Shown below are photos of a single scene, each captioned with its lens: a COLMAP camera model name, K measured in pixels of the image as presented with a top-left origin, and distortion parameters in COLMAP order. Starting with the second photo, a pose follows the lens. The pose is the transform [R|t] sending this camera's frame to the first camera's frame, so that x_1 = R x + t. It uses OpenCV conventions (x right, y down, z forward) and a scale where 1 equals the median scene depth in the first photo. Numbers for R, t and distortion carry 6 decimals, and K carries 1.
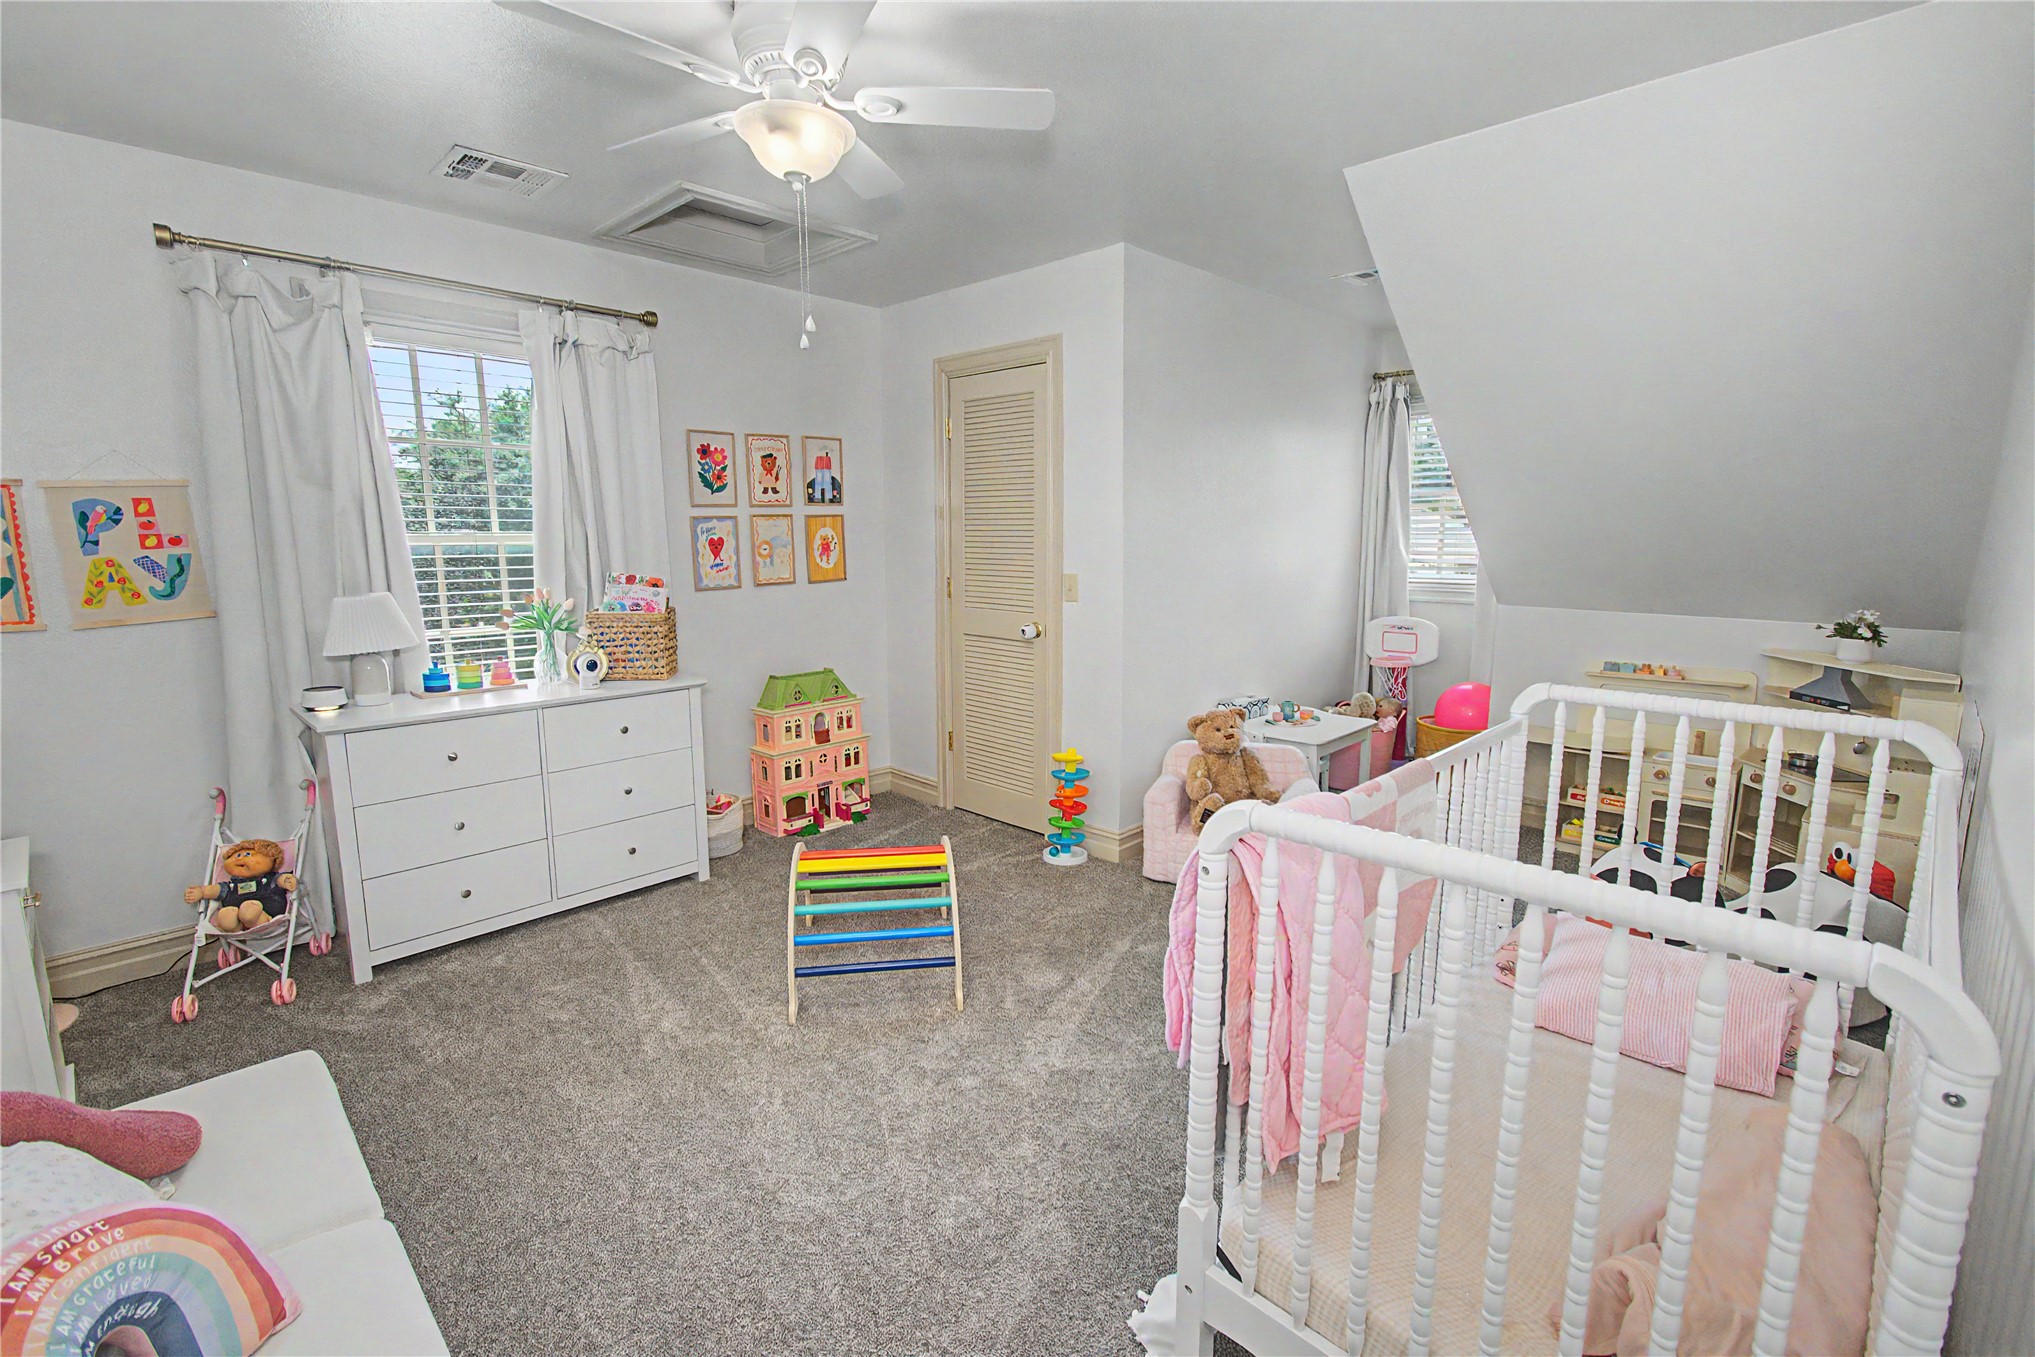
lens RADIAL K [[917.4, 0, 1013.7], [0, 917.4, 672.8], [0, 0, 1]] dist [-0.000442, 0.000103]
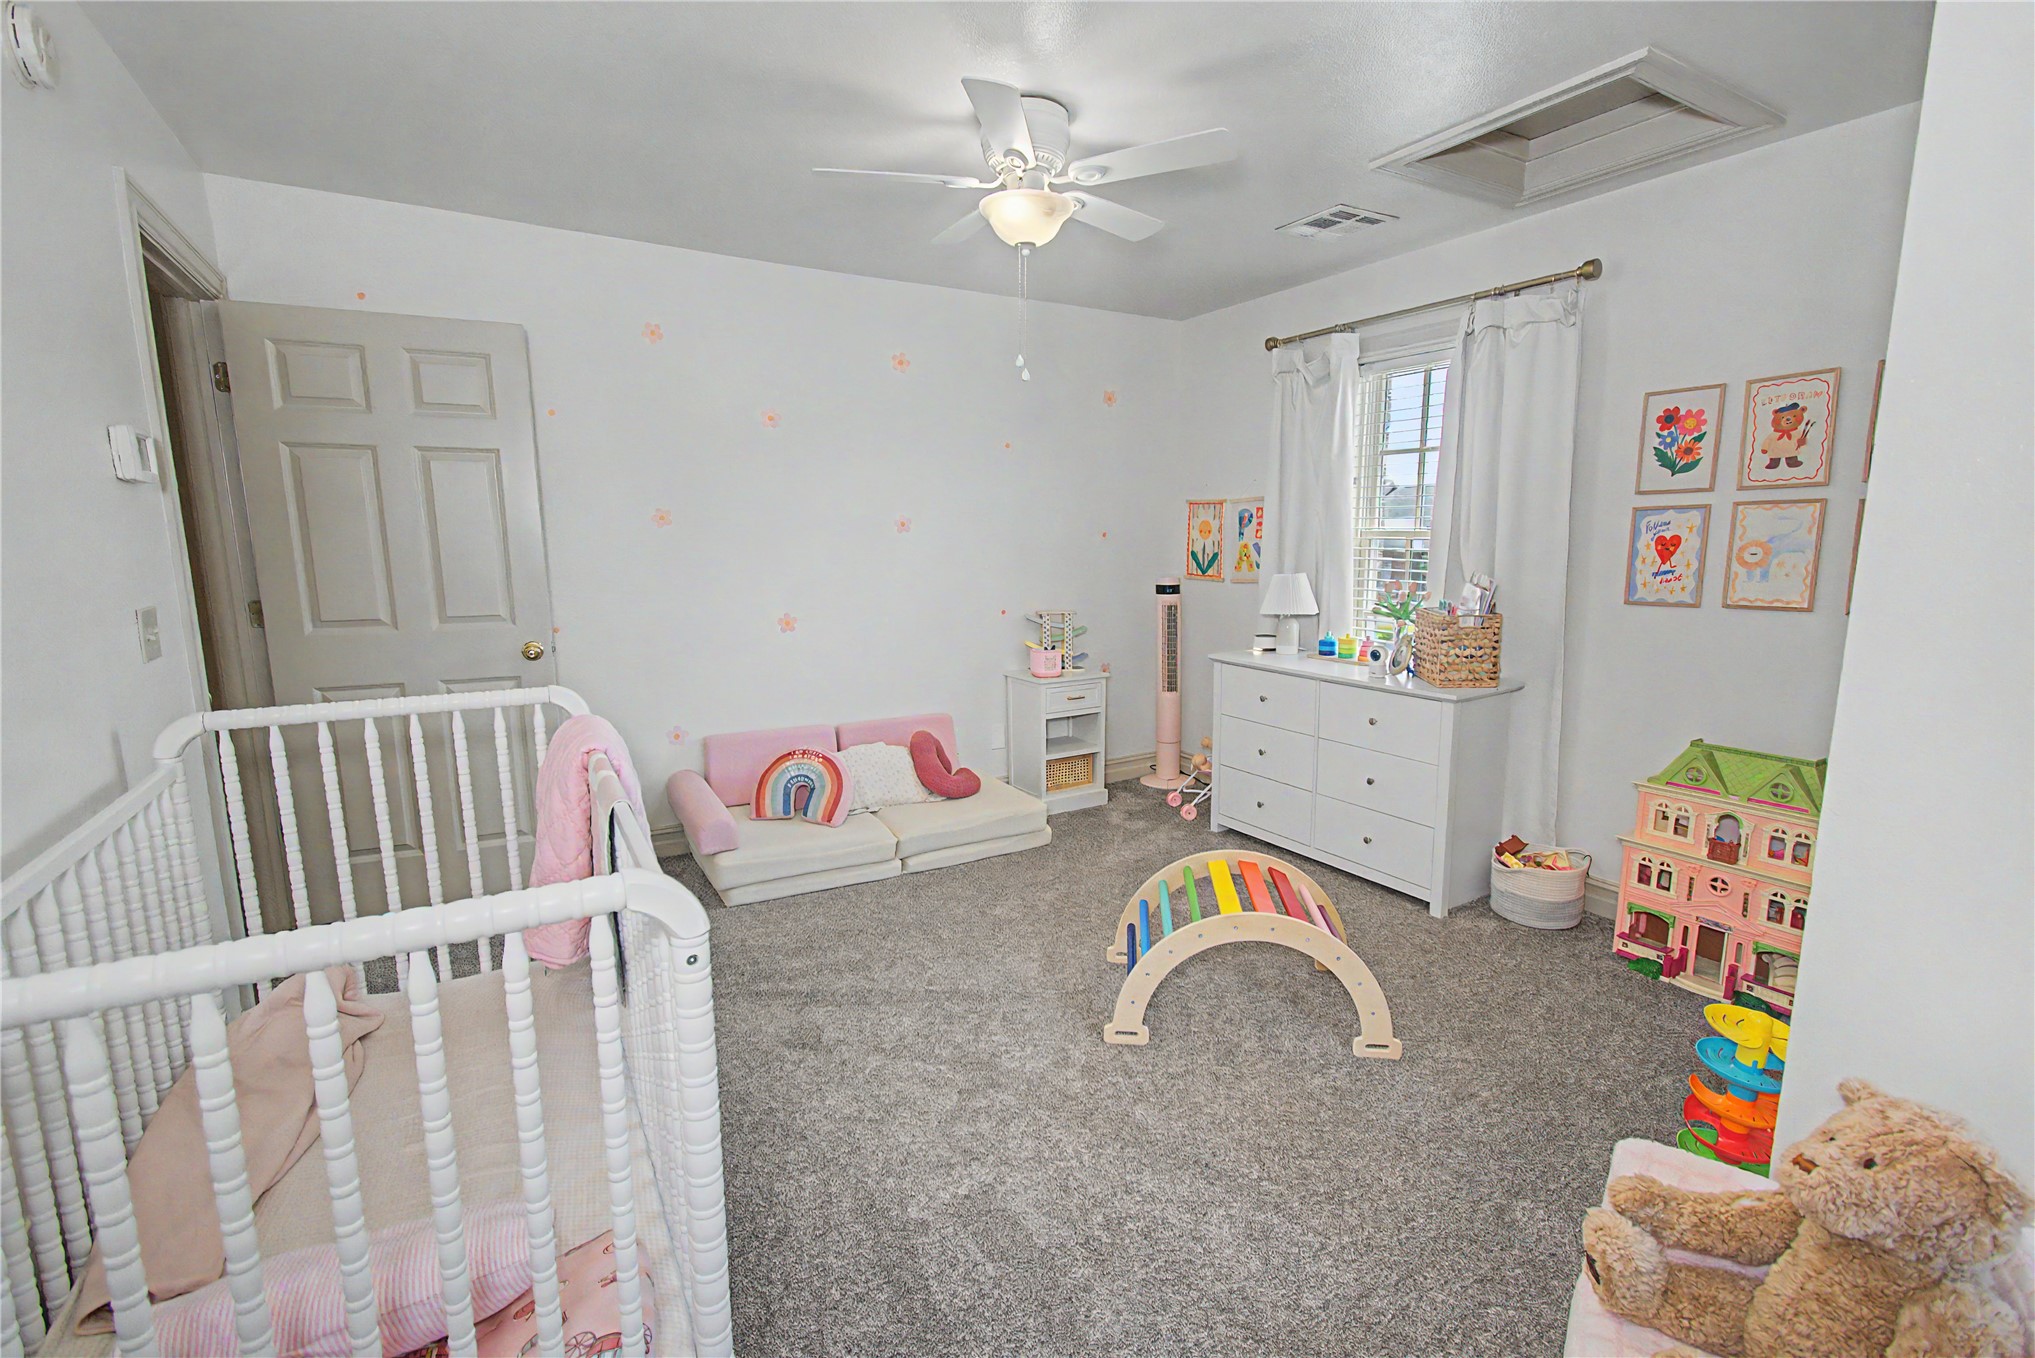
lens RADIAL K [[920.8, 0, 1047.8], [0, 920.8, 680.9], [0, 0, 1]] dist [-0.001543, 0.000413]
pose [[-0.237585, 0.157613, -0.958495, 0.517446], [-0.147737, 0.969406, 0.196027, -0.105029], [0.960066, 0.188178, -0.207031, 0.695677]]
